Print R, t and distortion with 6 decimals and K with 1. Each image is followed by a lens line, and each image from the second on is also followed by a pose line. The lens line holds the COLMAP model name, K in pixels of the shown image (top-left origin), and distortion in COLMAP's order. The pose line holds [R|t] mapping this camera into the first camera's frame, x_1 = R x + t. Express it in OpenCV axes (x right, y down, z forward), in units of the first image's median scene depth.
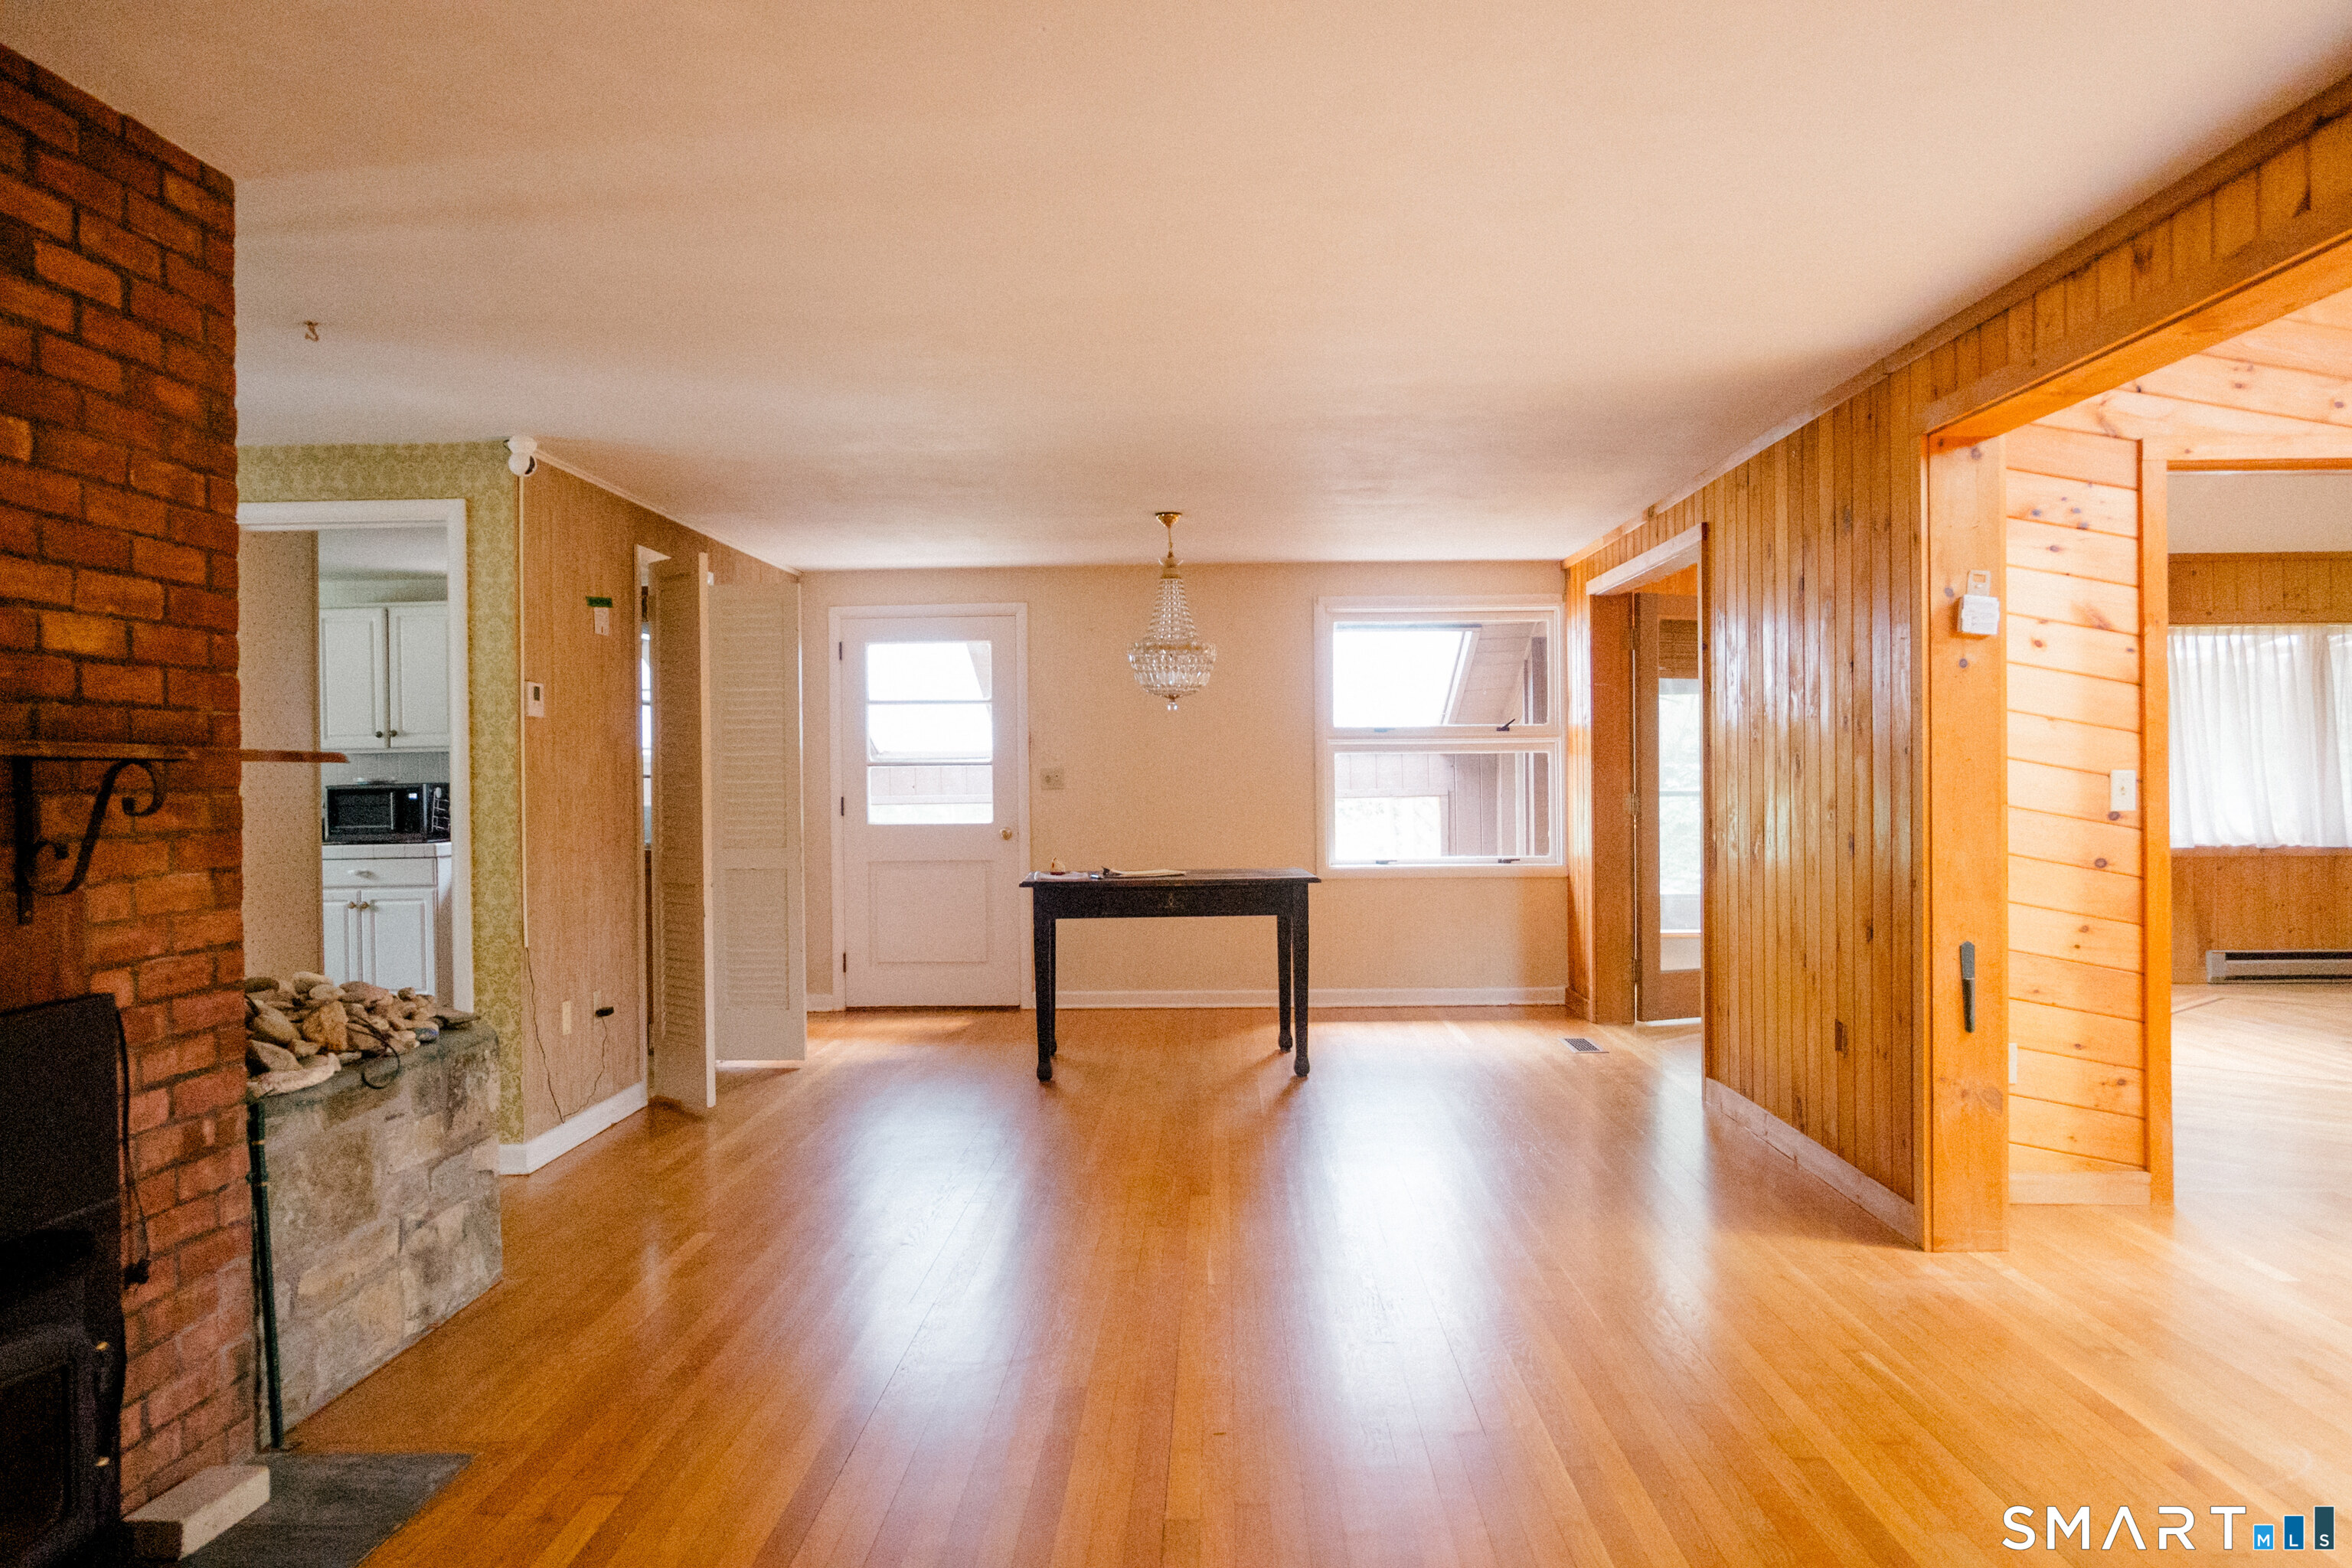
lens RADIAL K [[1716.9, 0, 1174.8], [0, 1716.9, 776.7], [0, 0, 1]] dist [0.008371, 0.002307]
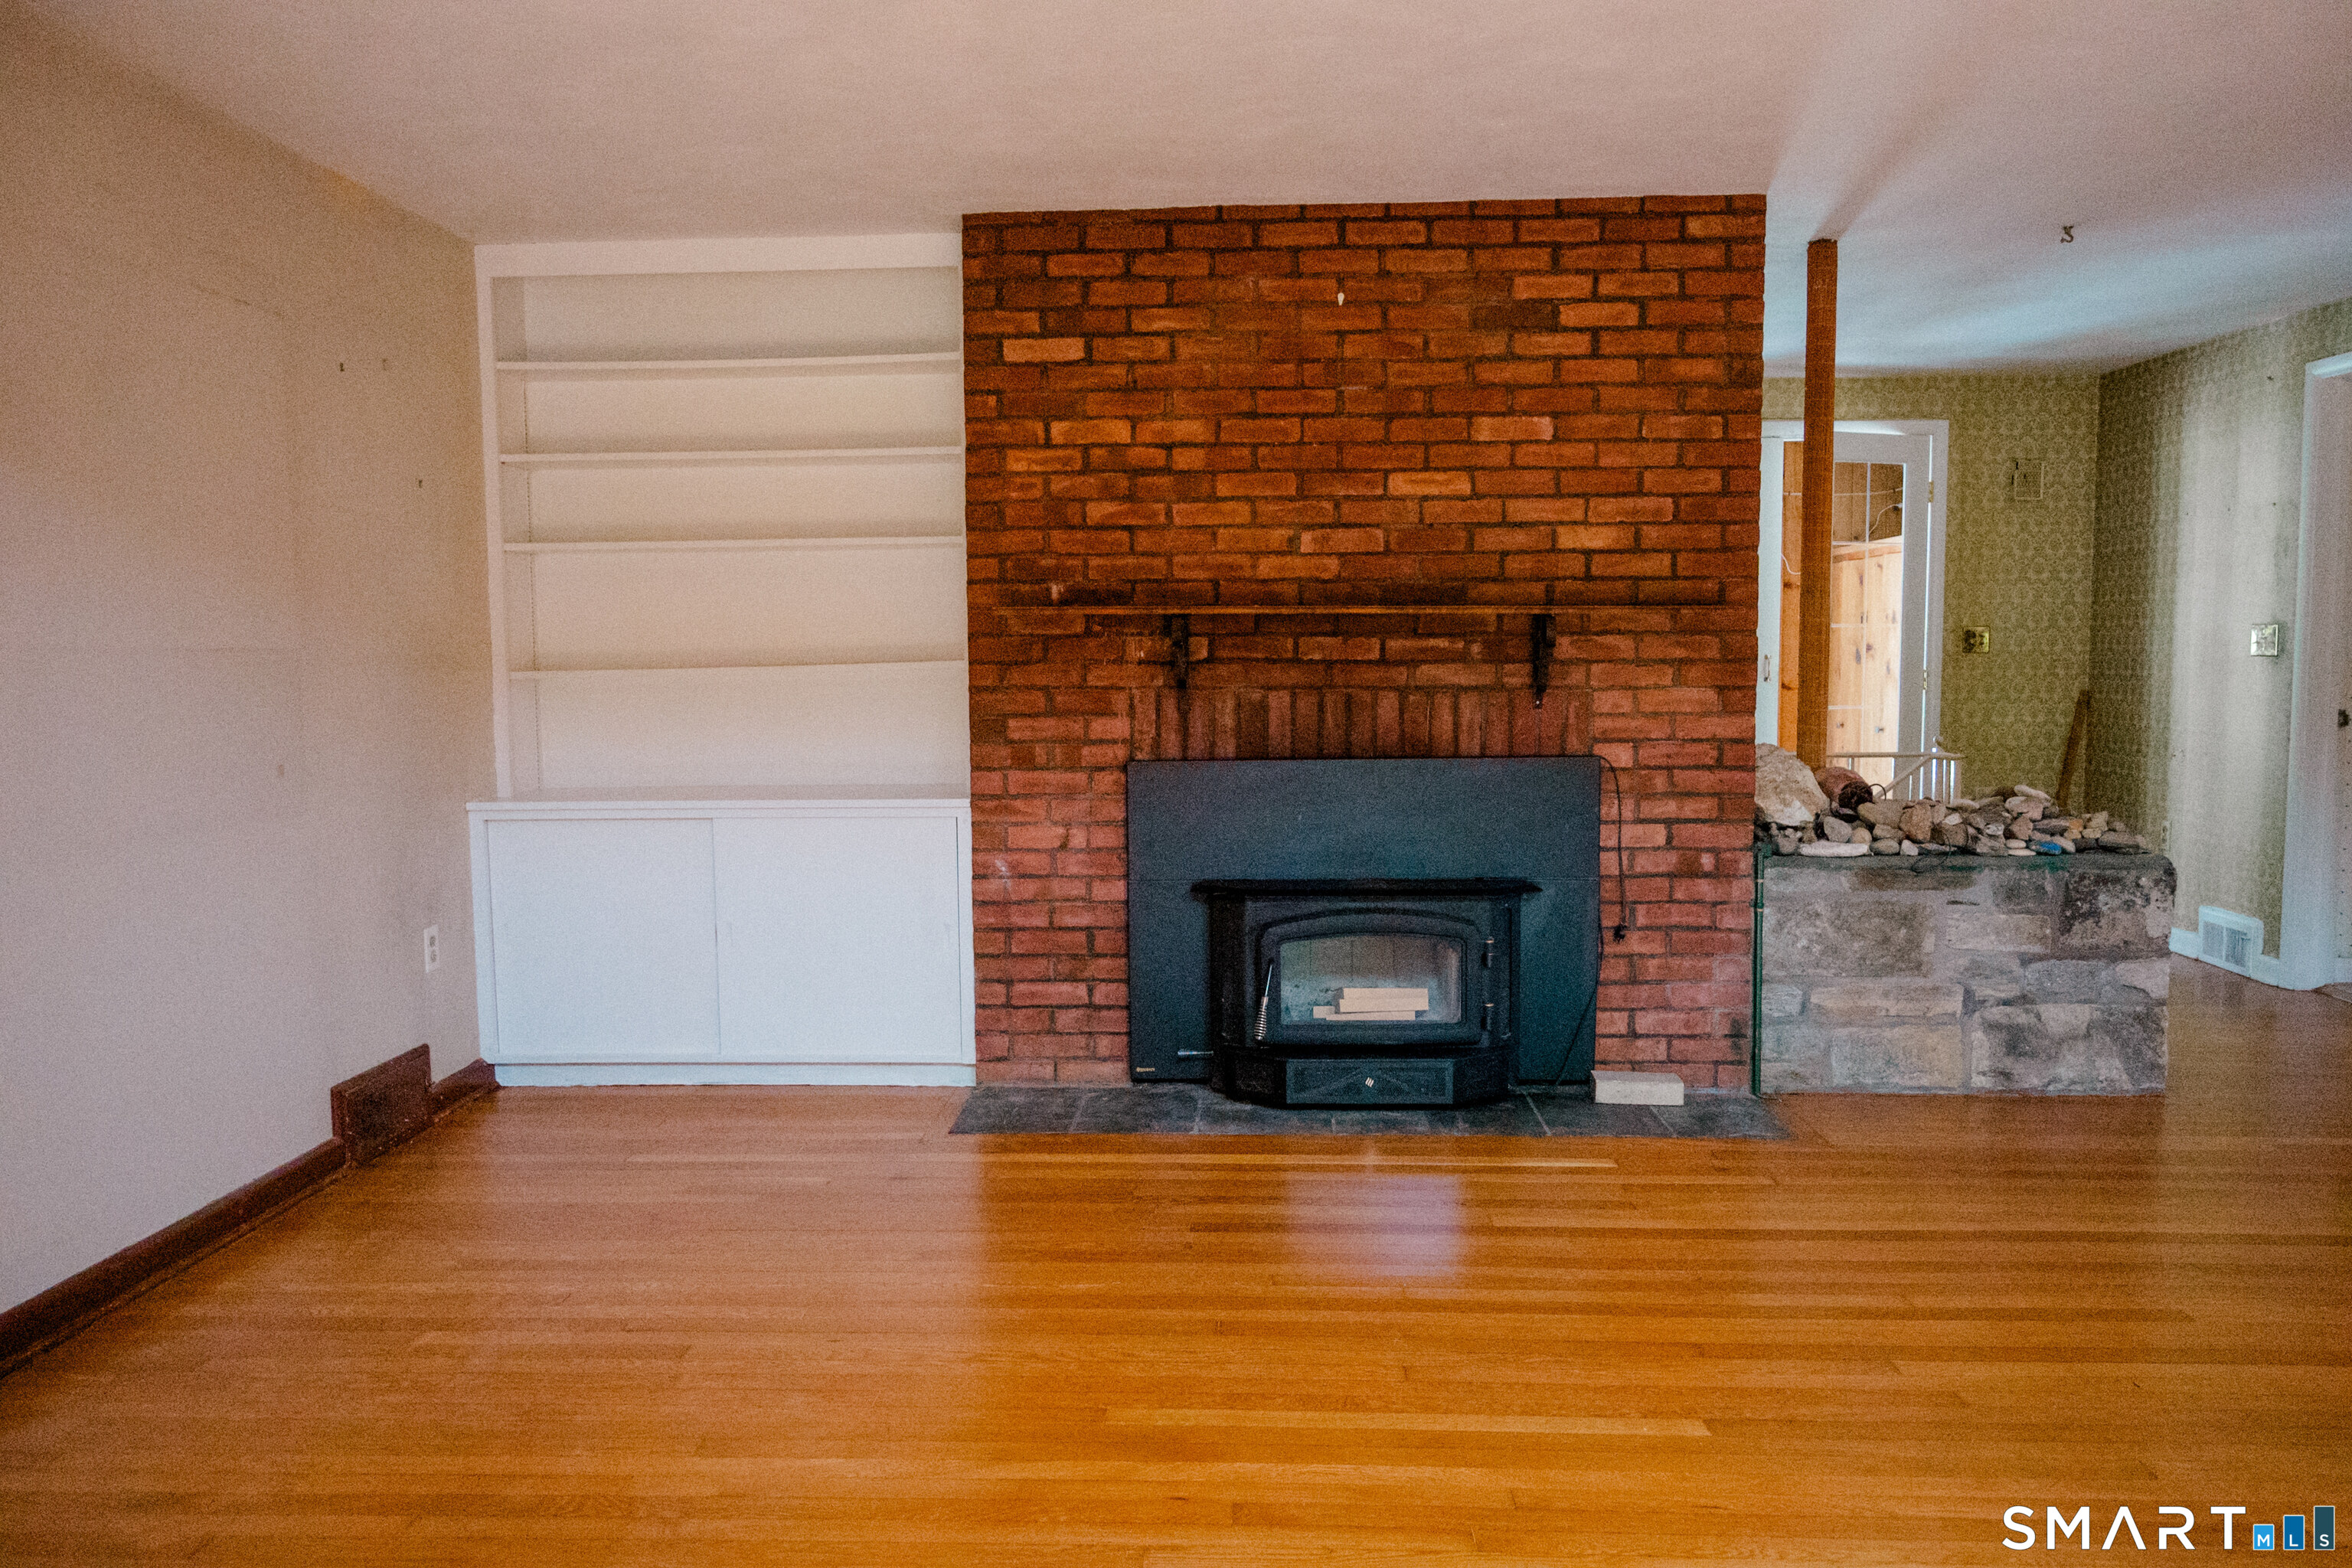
lens RADIAL K [[1716.9, 0, 1176.1], [0, 1716.9, 789.8], [0, 0, 1]] dist [0.008371, 0.002307]
pose [[-0.027161, 0.093553, -0.995244, 0.945312], [0.002228, 0.995614, 0.093527, 0.003096], [0.999629, 0.000323, -0.027250, 0.588625]]
